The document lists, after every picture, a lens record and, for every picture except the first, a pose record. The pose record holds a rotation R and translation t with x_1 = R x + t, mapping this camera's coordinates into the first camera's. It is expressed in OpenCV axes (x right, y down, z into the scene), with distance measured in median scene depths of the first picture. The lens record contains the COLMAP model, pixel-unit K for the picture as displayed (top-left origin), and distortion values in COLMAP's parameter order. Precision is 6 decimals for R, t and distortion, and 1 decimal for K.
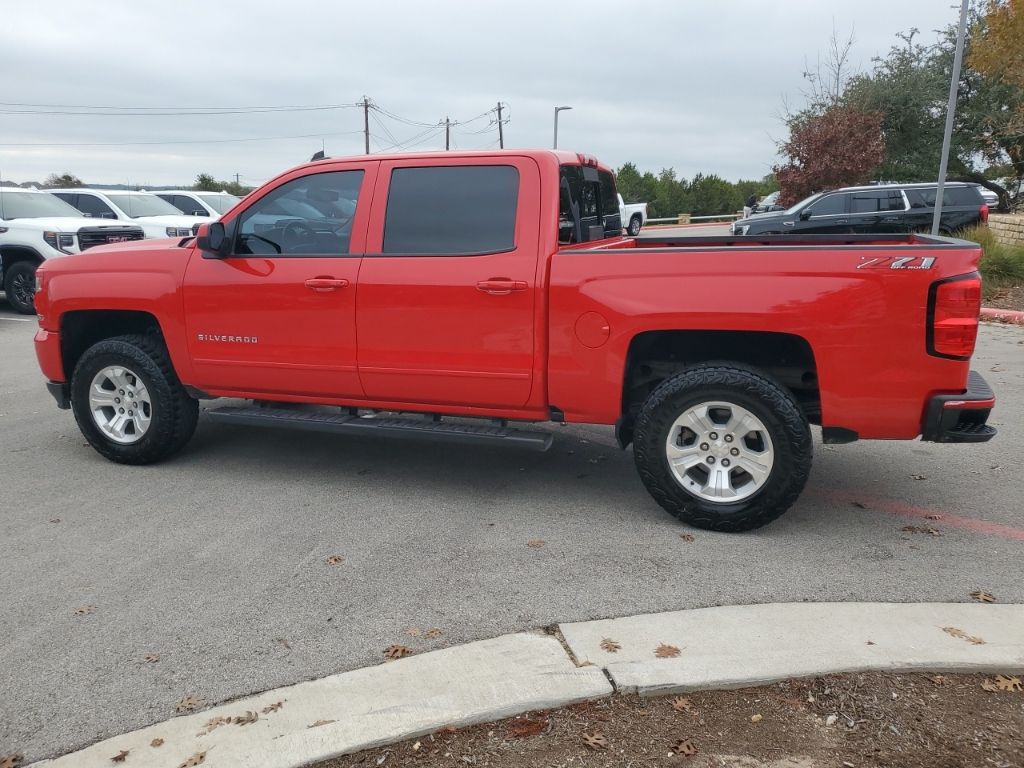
lens RADIAL K [[789.2, 0, 508.0], [0, 789.2, 382.7], [0, 0, 1]] dist [0.011440, 0.006937]
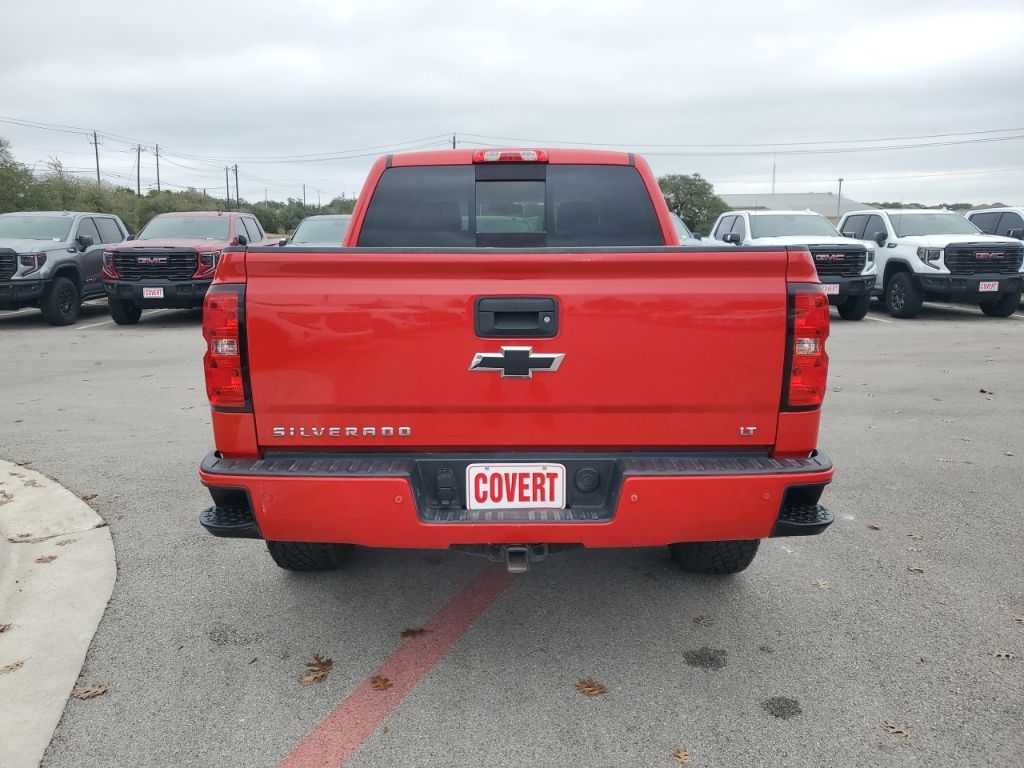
lens RADIAL K [[785.3, 0, 512.0], [0, 785.3, 384.0], [0, 0, 1]] dist [0.043294, -0.031257]
pose [[0.341566, 0.173638, -0.923679, 0.970527], [-0.199859, 0.973727, 0.109141, -0.132246], [0.918362, 0.147326, 0.367296, 0.723937]]
